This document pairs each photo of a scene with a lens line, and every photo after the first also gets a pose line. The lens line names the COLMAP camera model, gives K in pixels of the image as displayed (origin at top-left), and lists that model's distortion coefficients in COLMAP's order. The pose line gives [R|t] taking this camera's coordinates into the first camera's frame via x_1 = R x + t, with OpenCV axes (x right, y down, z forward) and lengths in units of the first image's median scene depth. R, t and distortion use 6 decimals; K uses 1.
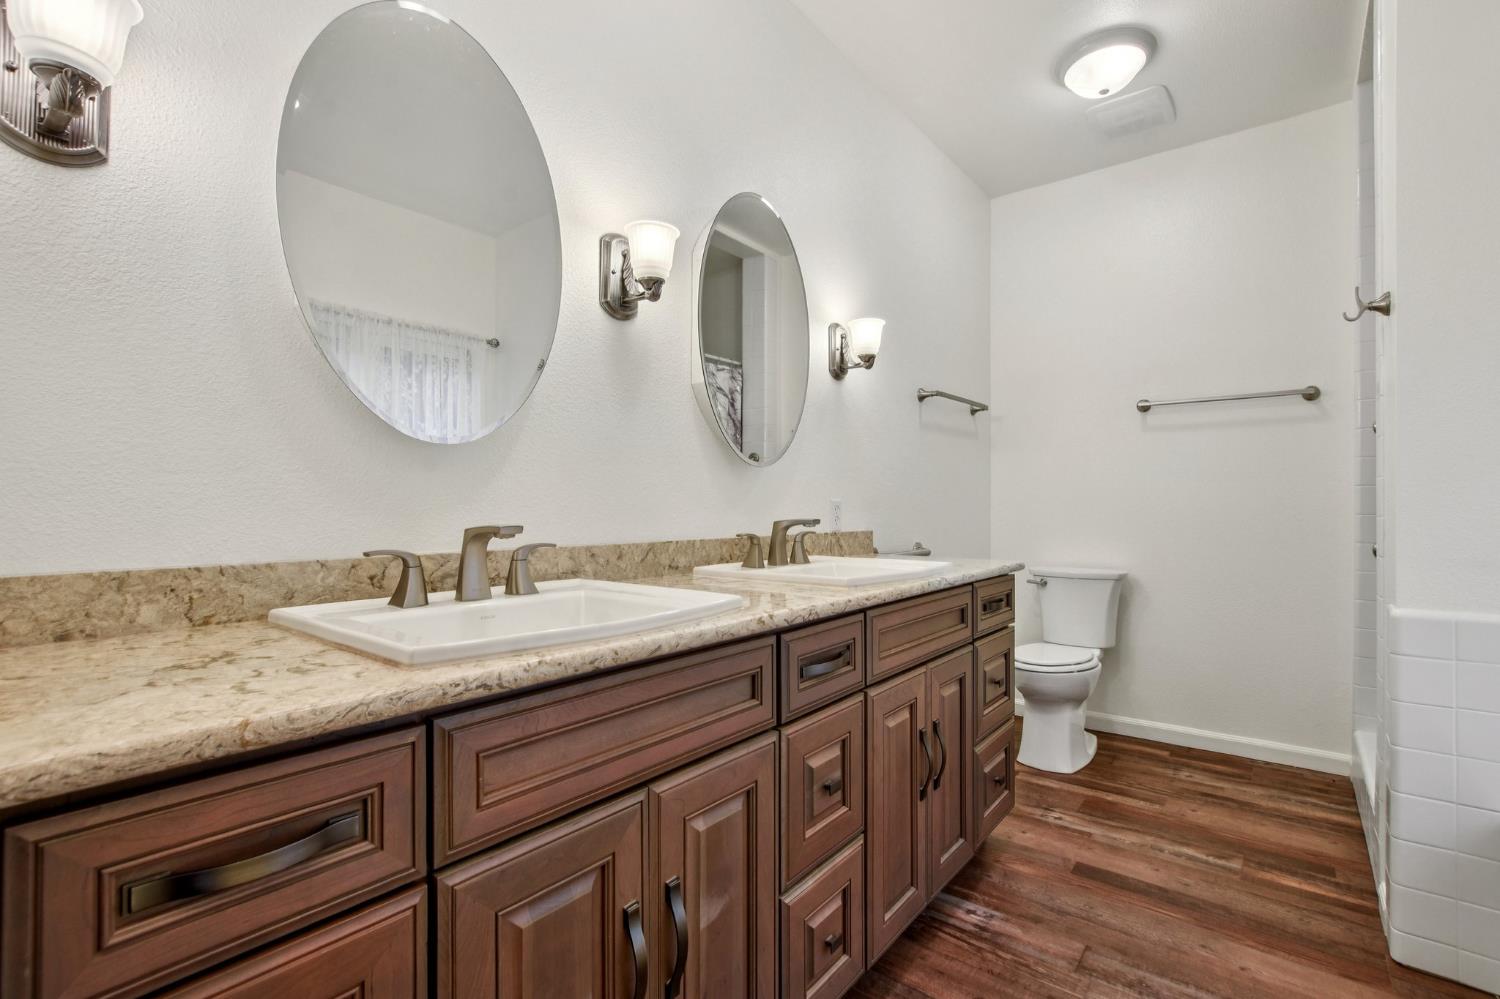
lens RADIAL K [[688.2, 0, 752.2], [0, 688.2, 502.1], [0, 0, 1]] dist [0.002214, 0.002866]
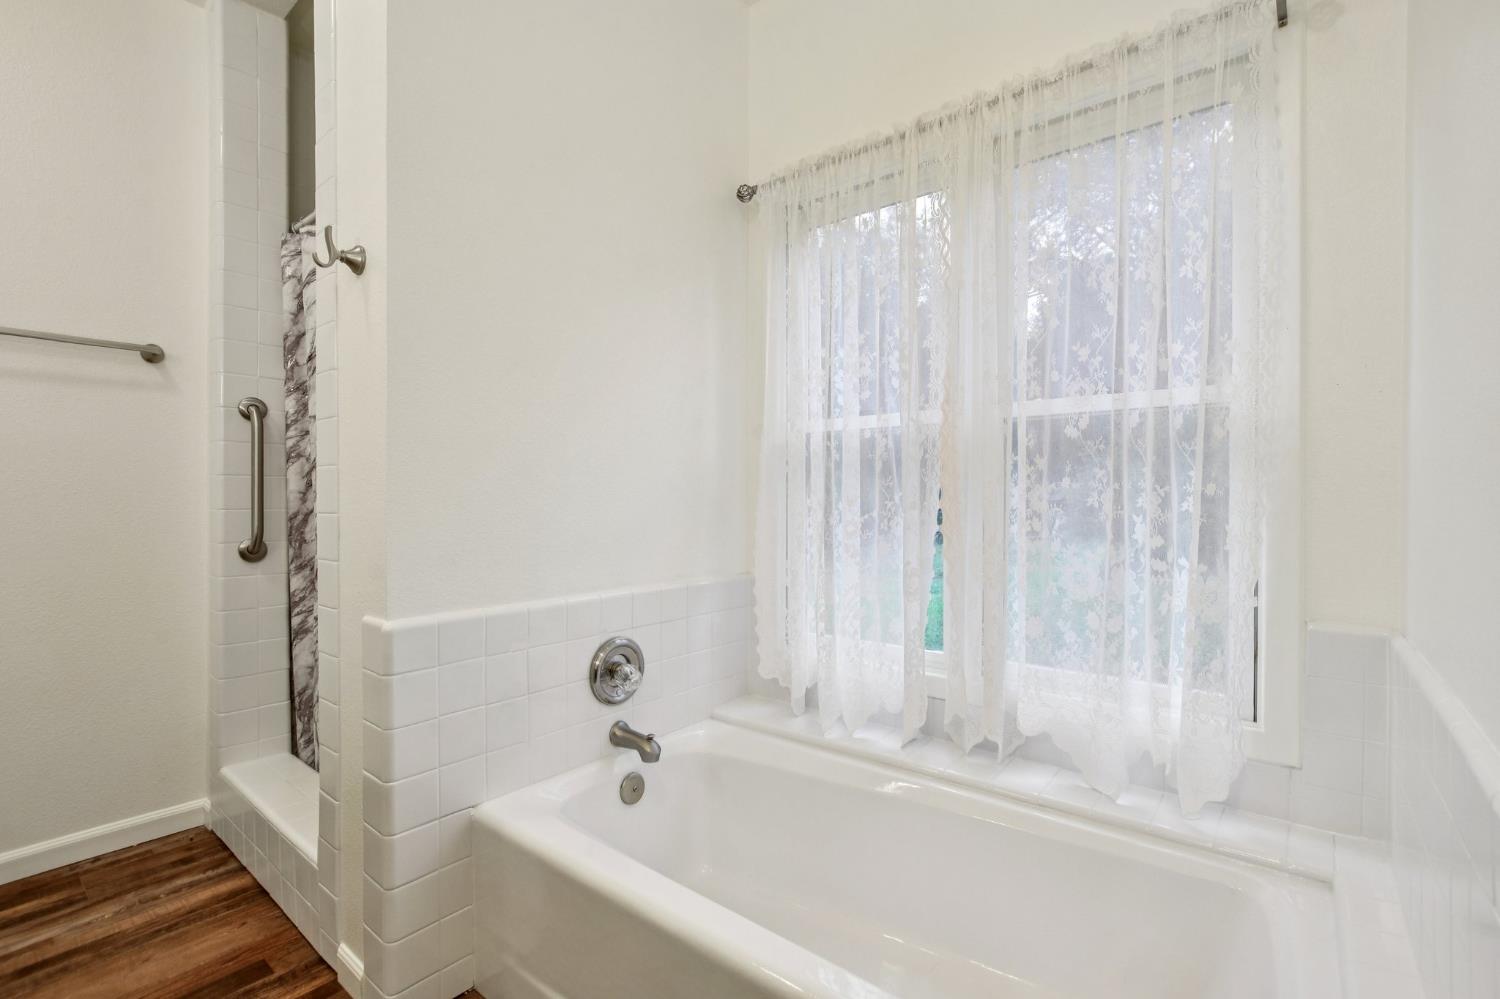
lens RADIAL K [[688.2, 0, 752.4], [0, 688.2, 501.3], [0, 0, 1]] dist [0.002214, 0.002866]
pose [[0.031587, -0.010579, 0.999445, 0.062893], [-0.002701, 0.999939, 0.010670, -0.002334], [-0.999497, -0.003037, 0.031556, 0.339816]]
